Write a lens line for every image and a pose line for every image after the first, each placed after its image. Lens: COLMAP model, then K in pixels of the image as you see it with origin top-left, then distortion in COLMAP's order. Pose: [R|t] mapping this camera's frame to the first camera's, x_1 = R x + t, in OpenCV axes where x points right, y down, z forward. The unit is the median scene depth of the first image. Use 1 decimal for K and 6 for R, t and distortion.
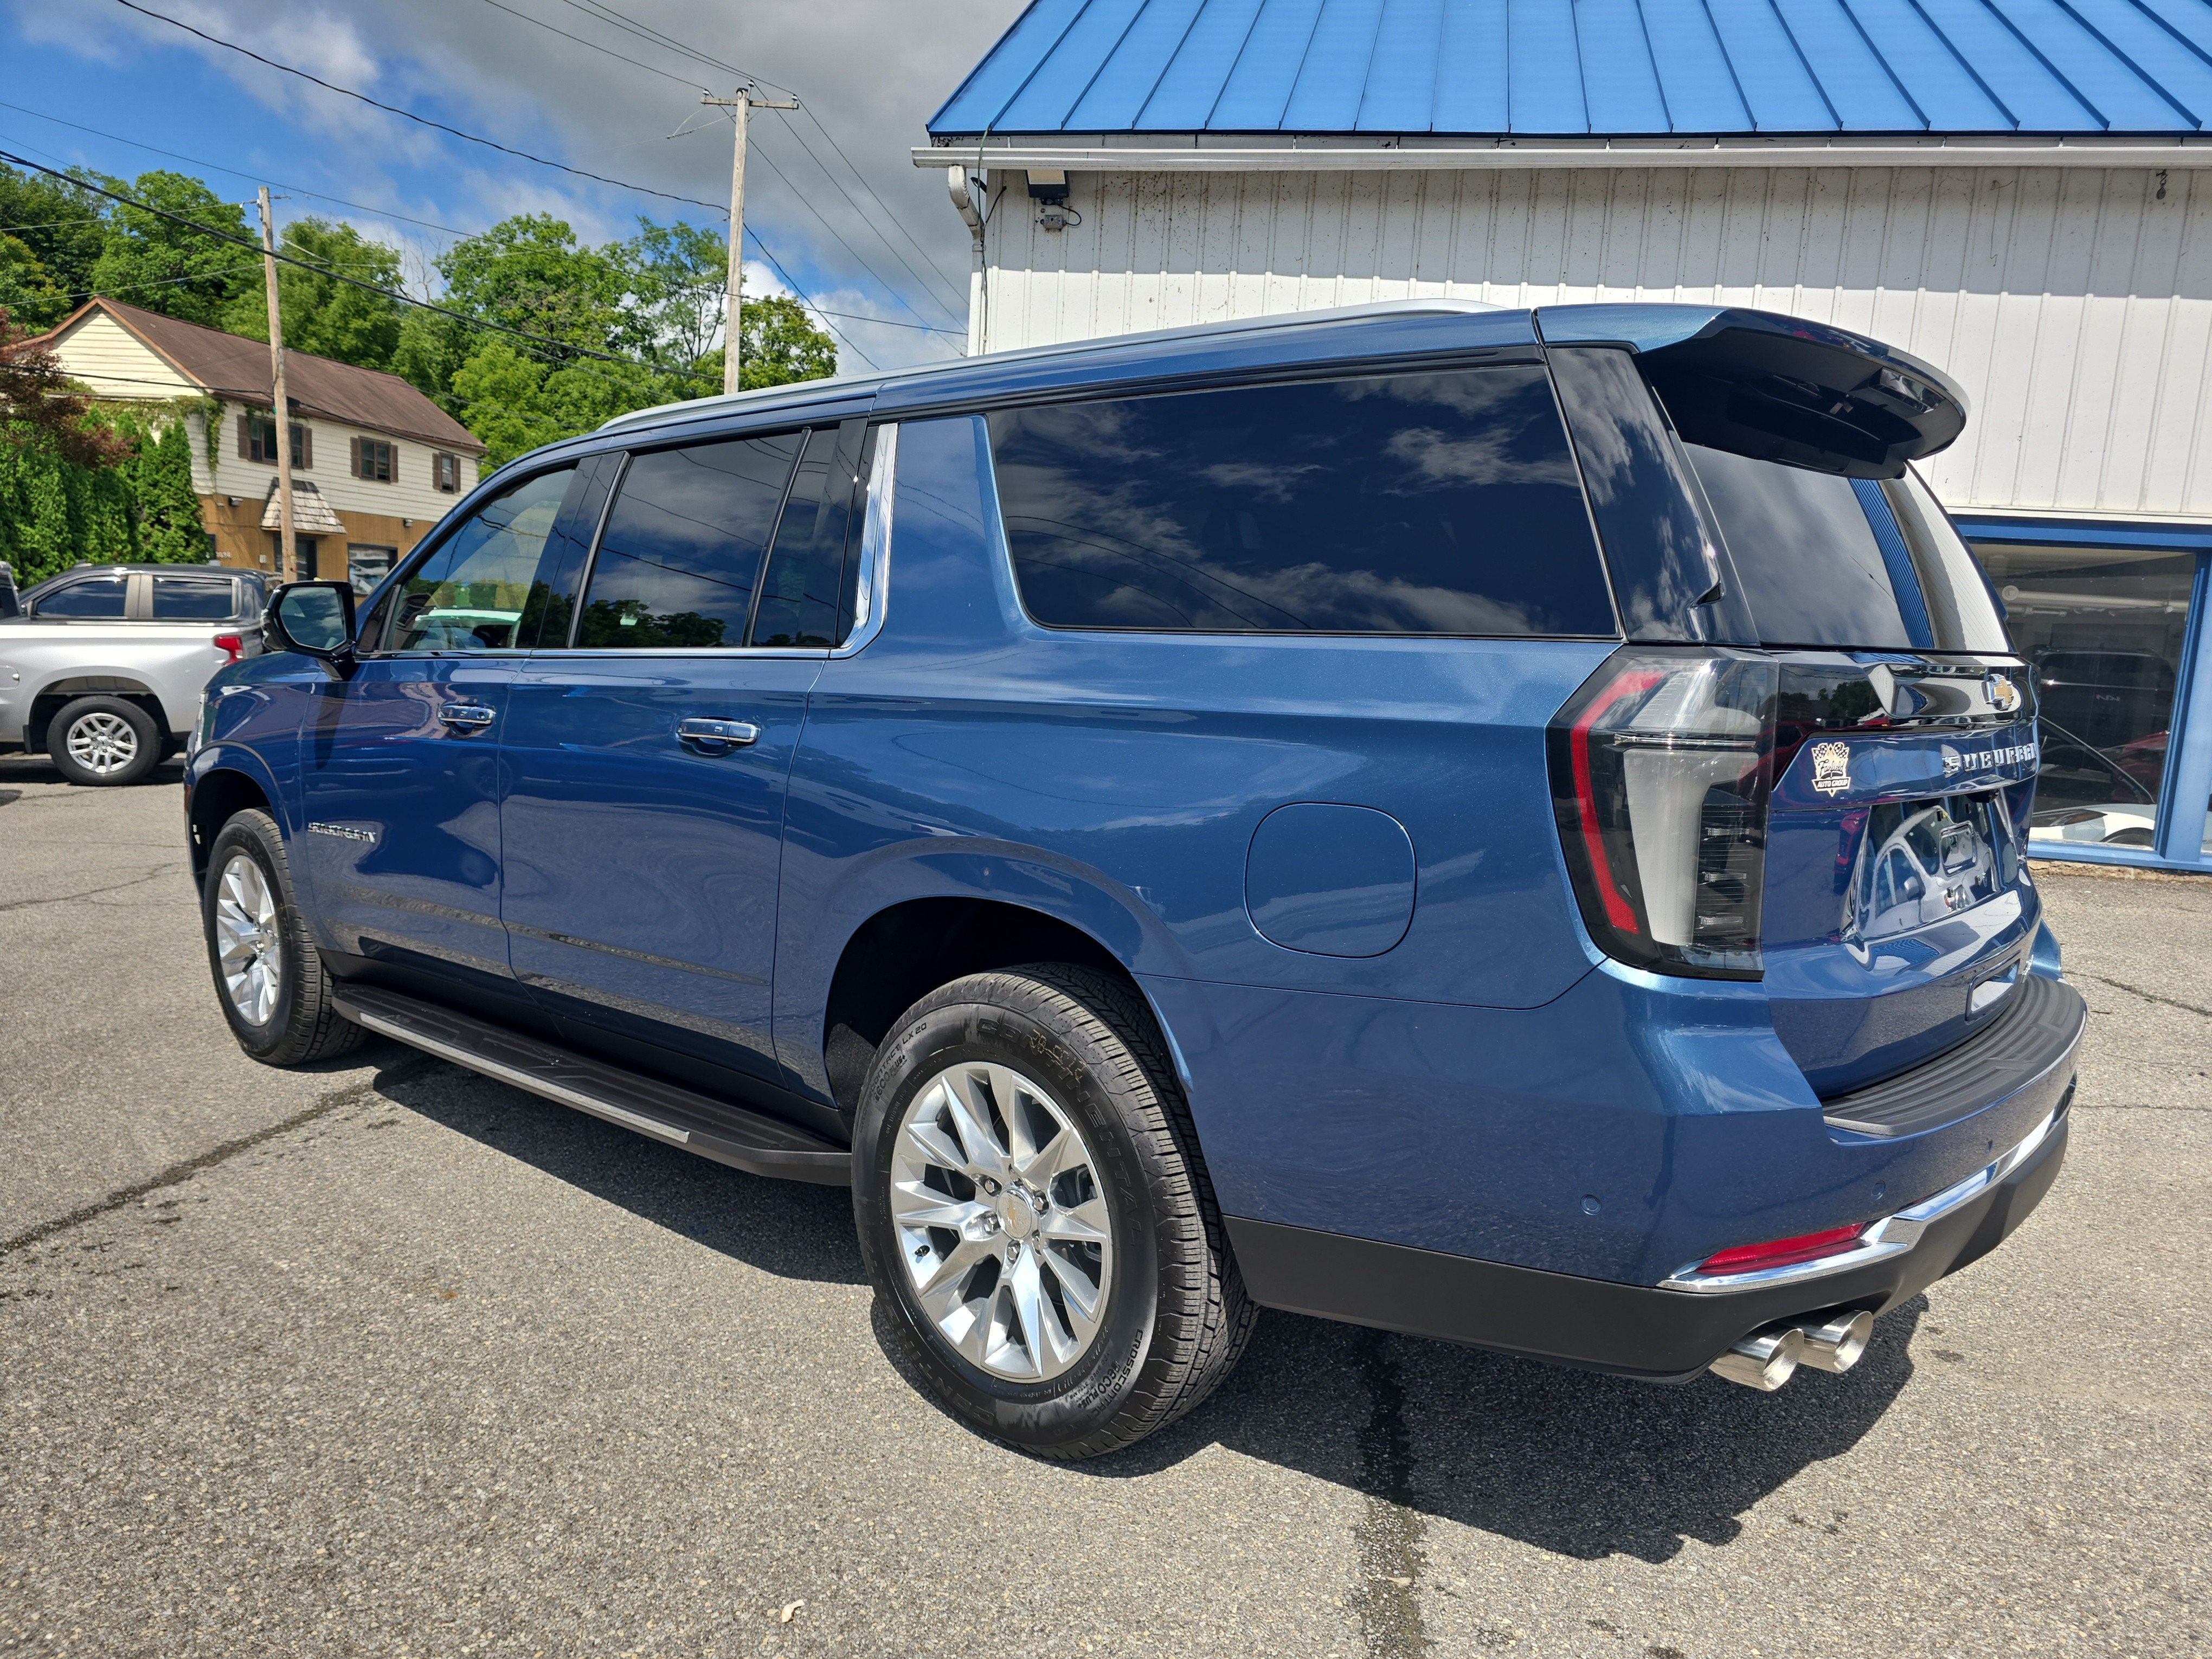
lens RADIAL K [[1518.8, 0, 1117.2], [0, 1518.8, 836.3], [0, 0, 1]] dist [0.033059, -0.025039]
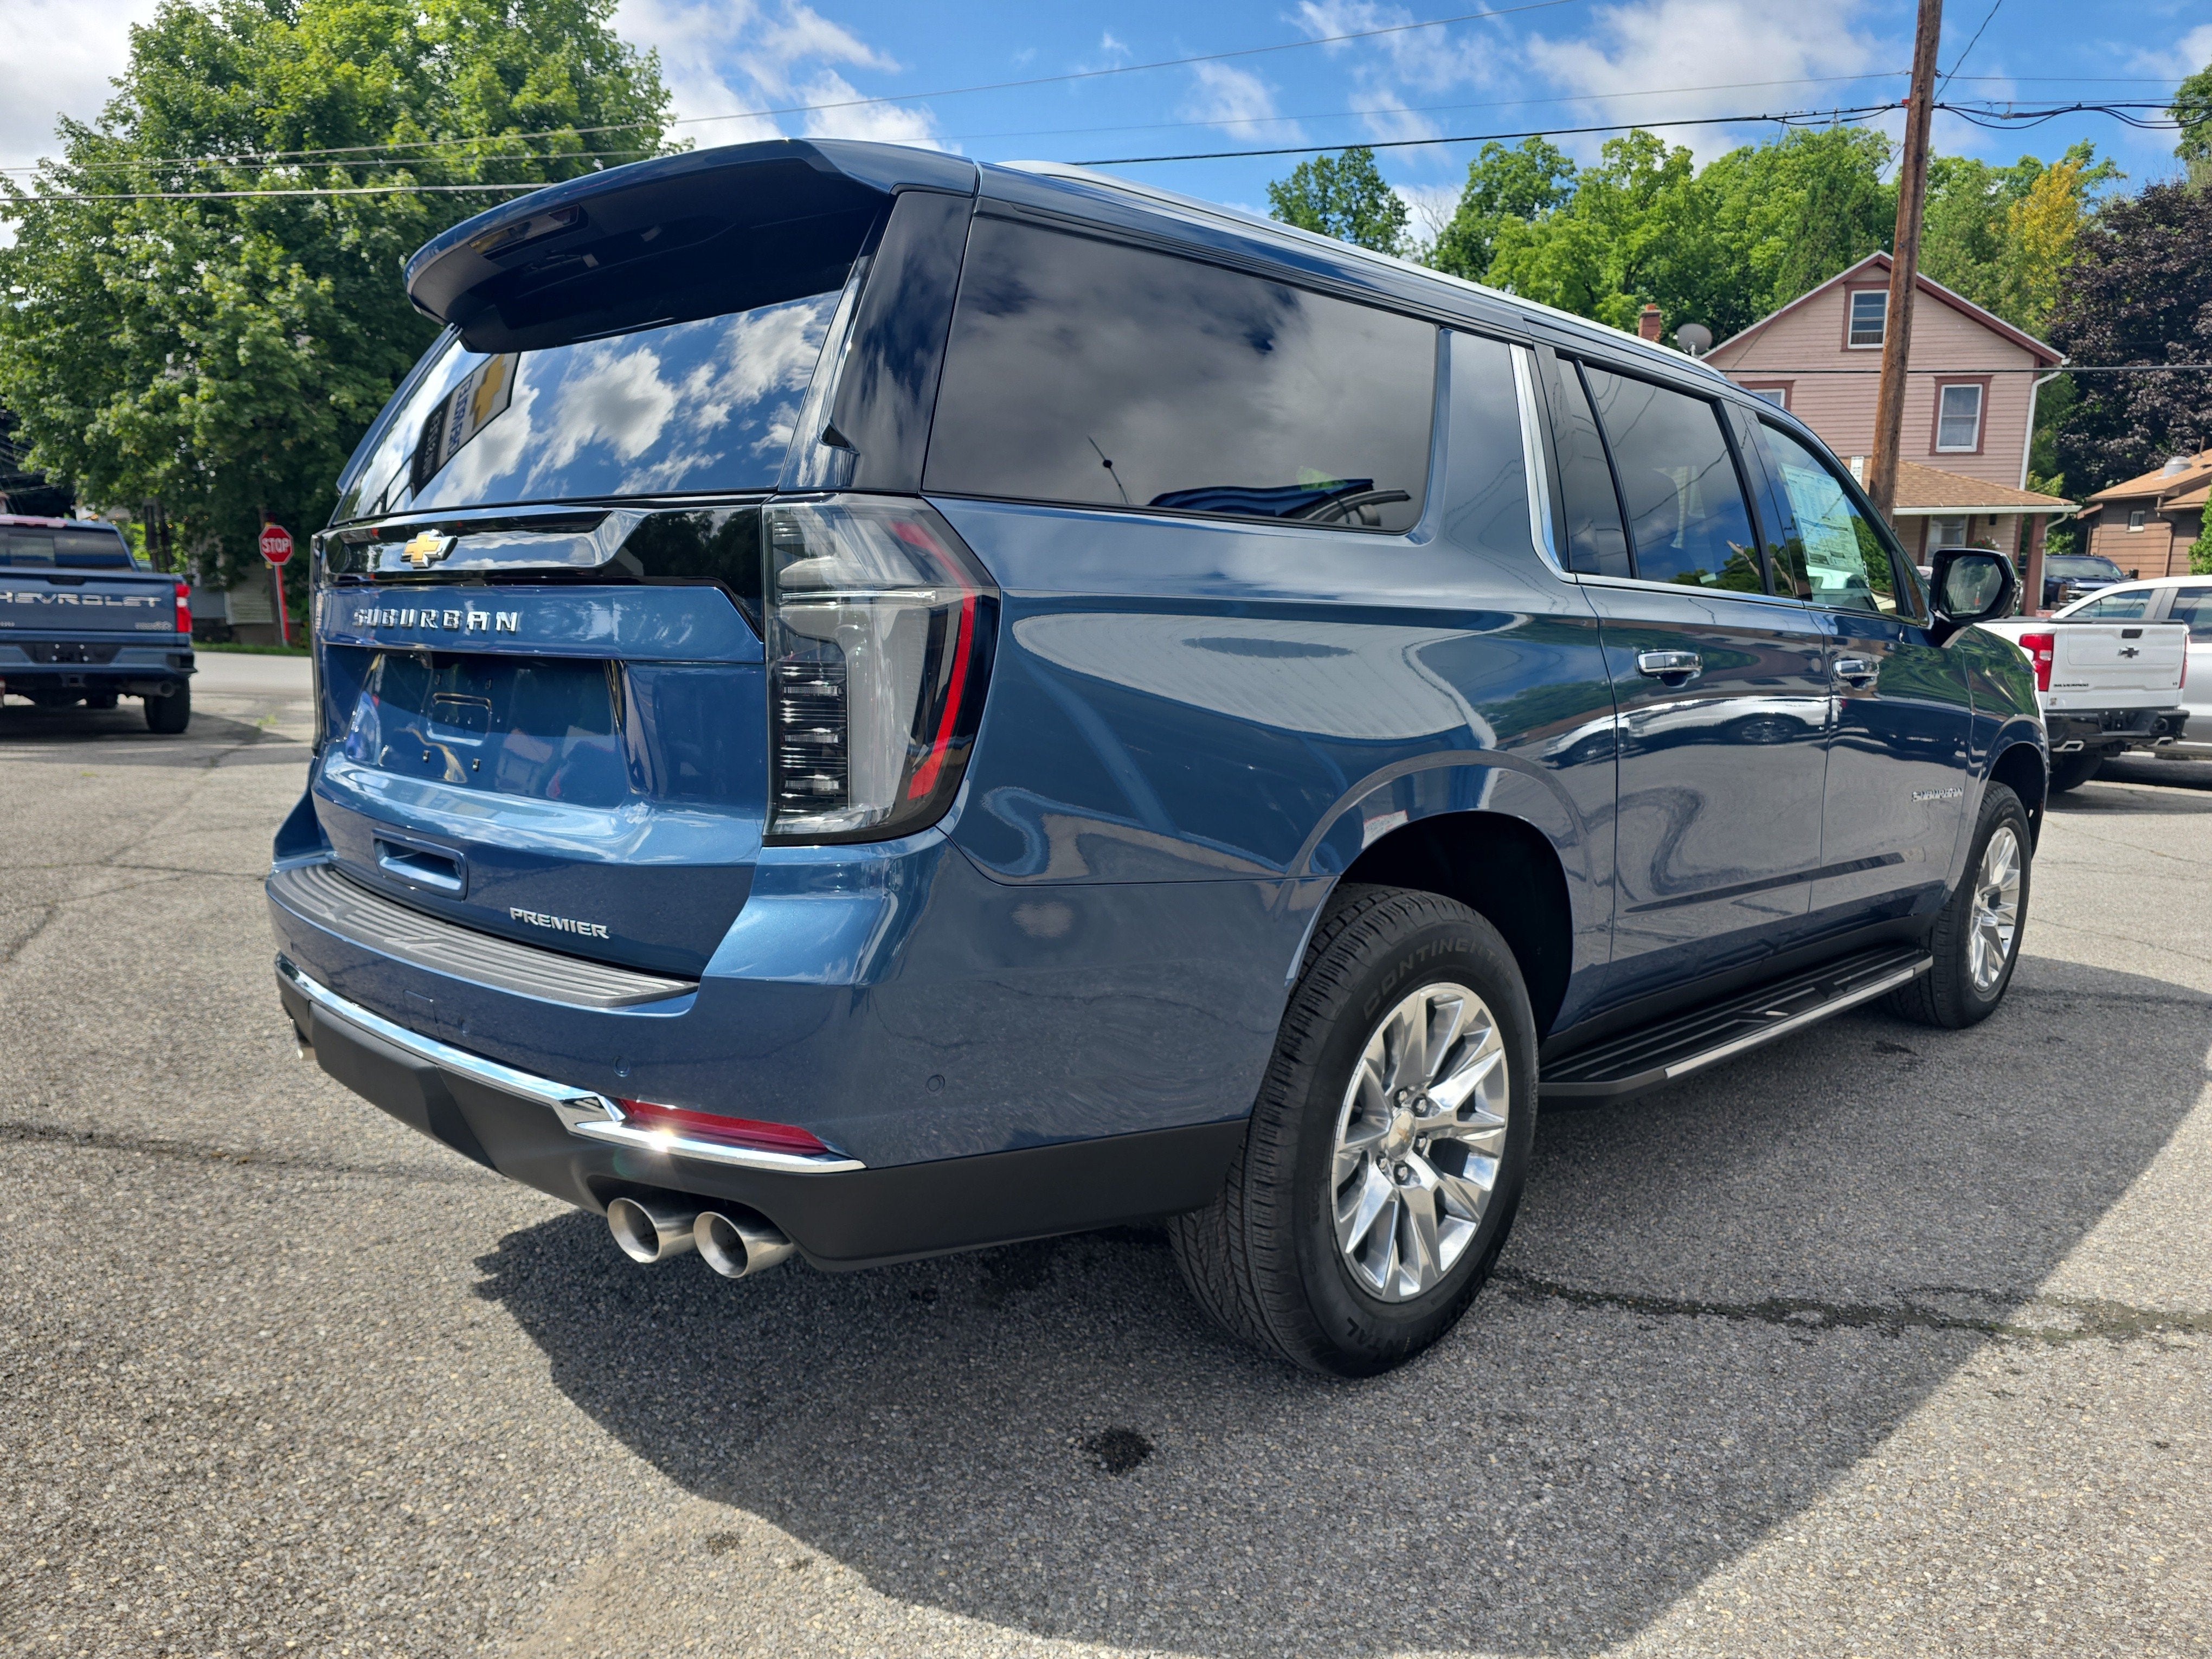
lens RADIAL K [[1518.8, 0, 1117.2], [0, 1518.8, 836.3], [0, 0, 1]] dist [0.033059, -0.025039]
pose [[-0.061965, 0.108213, -0.992195, 0.365456], [-0.143398, 0.982826, 0.116146, -0.022095], [0.987723, 0.149476, -0.045383, 0.363428]]
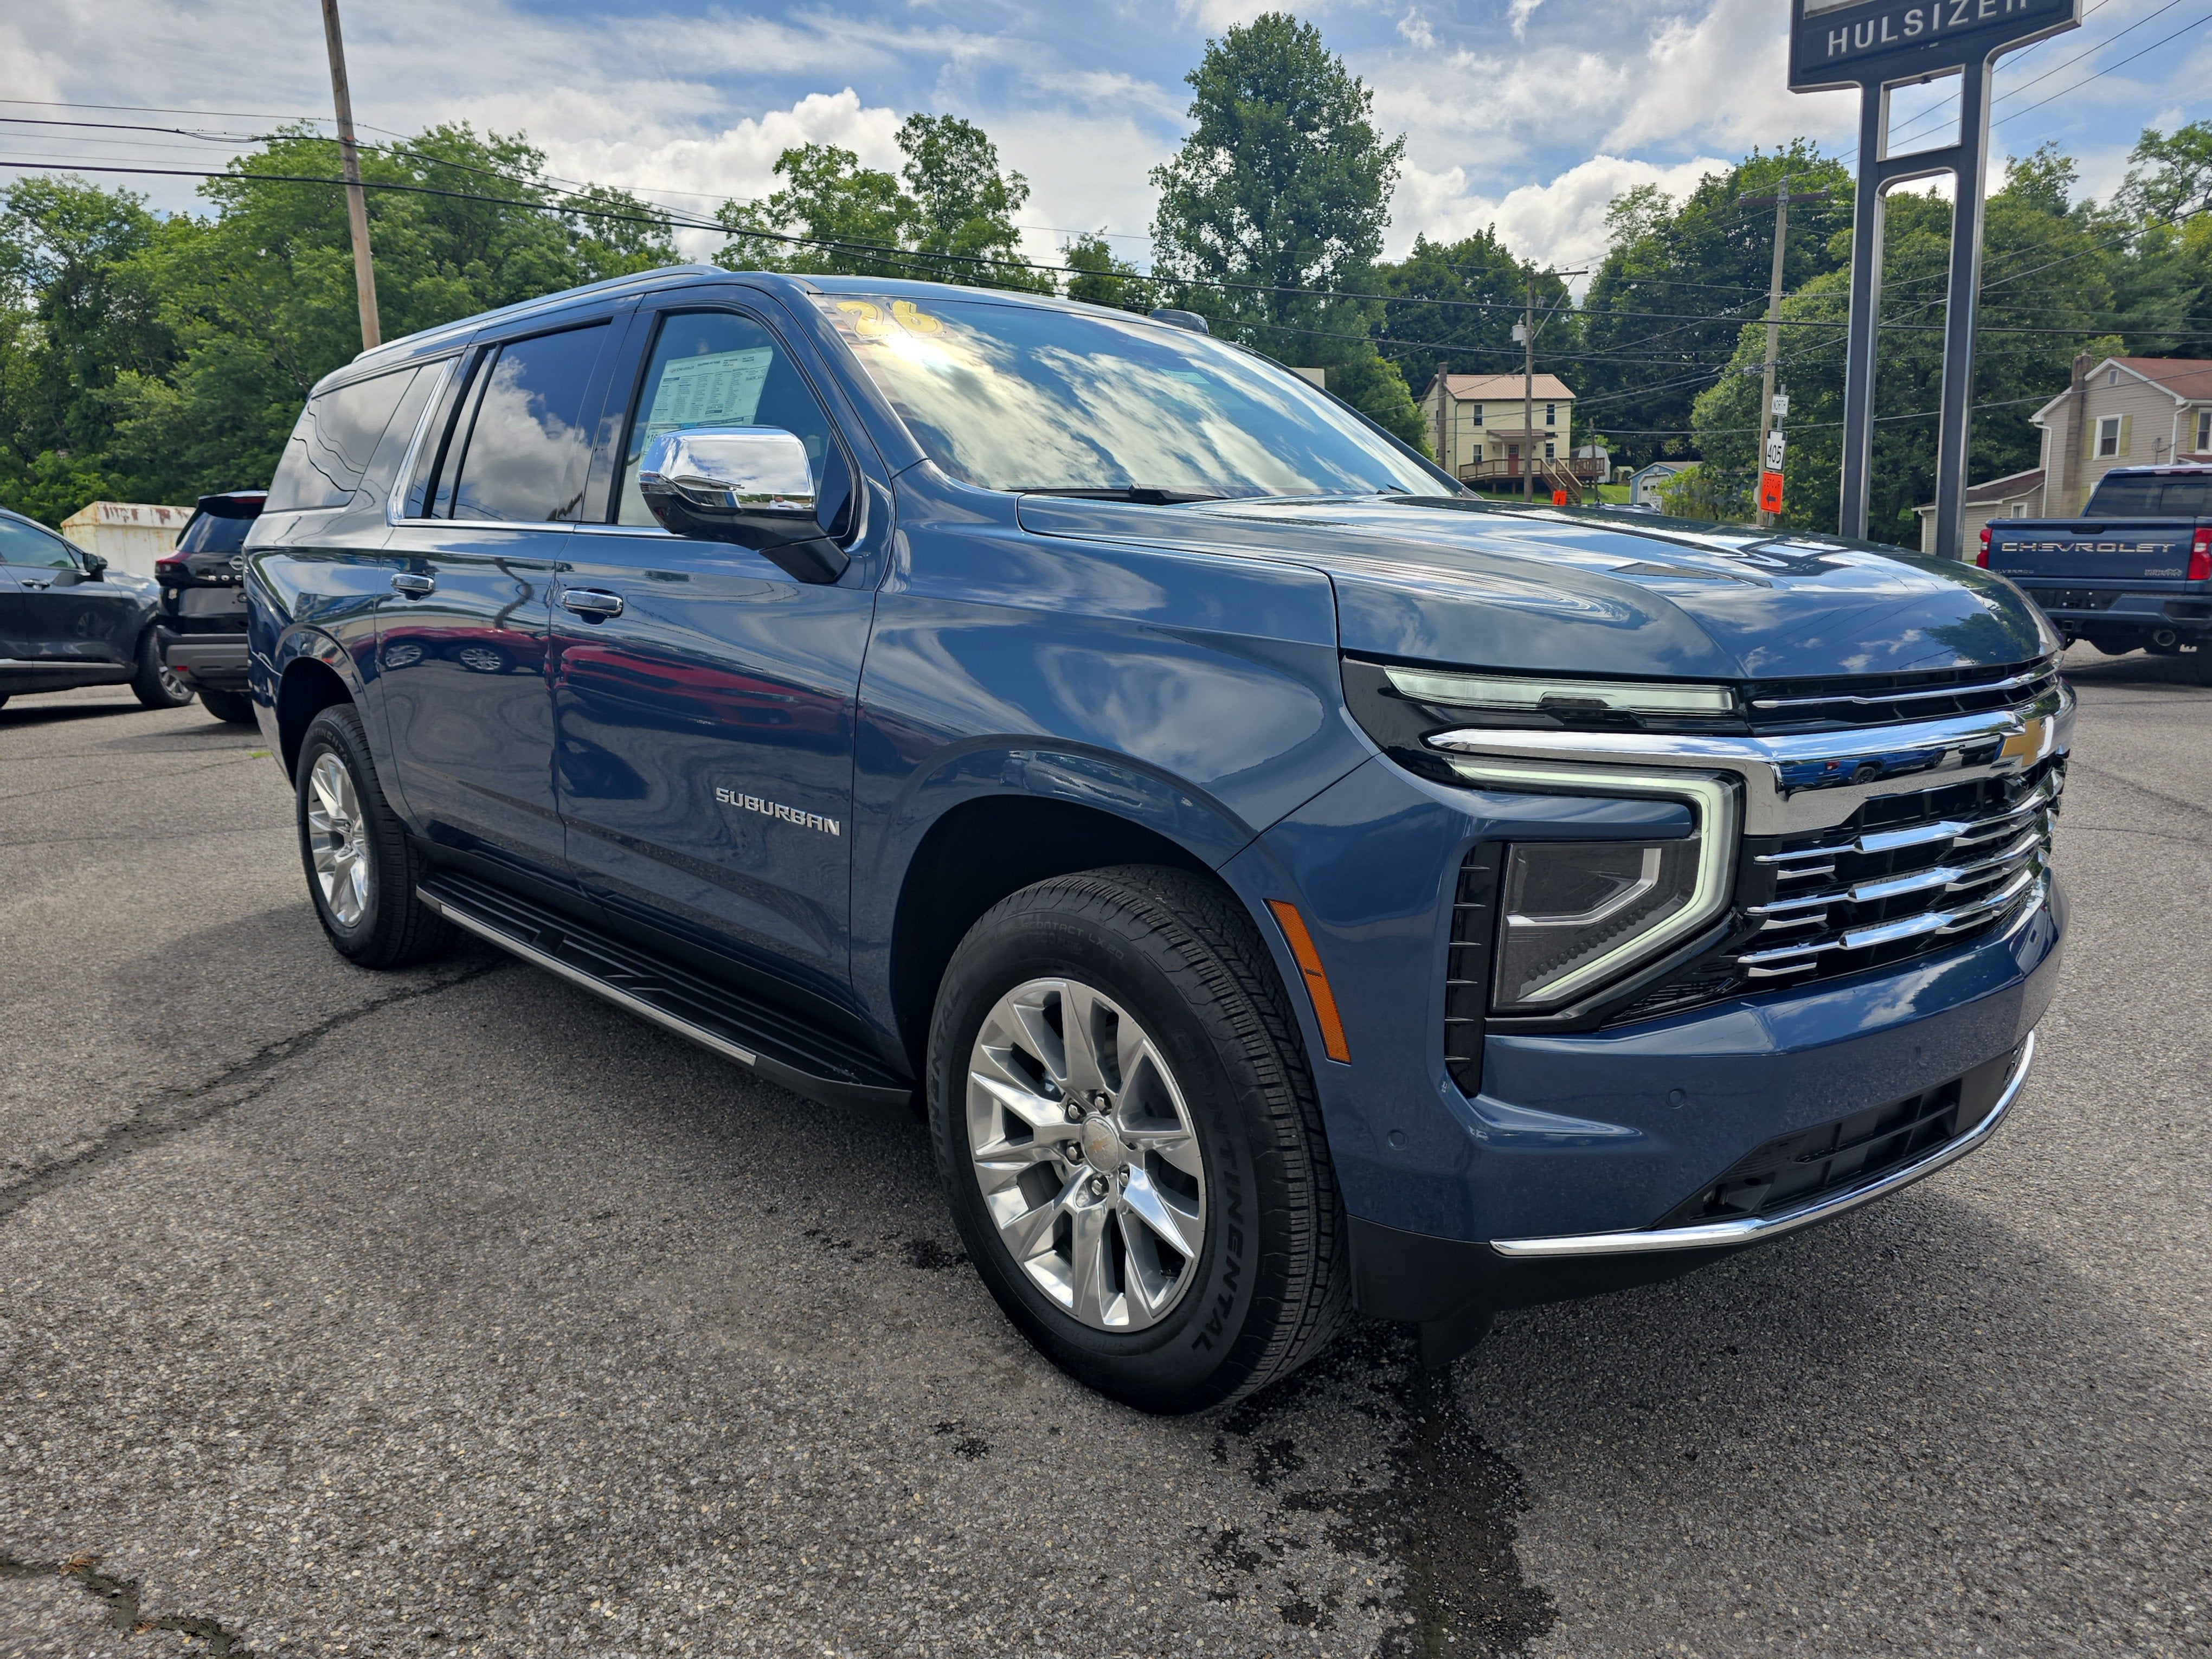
lens RADIAL K [[1518.8, 0, 1117.2], [0, 1518.8, 836.3], [0, 0, 1]] dist [0.033059, -0.025039]
pose [[-0.993498, -0.046303, 0.104010, -0.172970], [-0.012410, 0.952162, 0.305343, -0.097335], [-0.113172, 0.302066, -0.946545, 0.828645]]
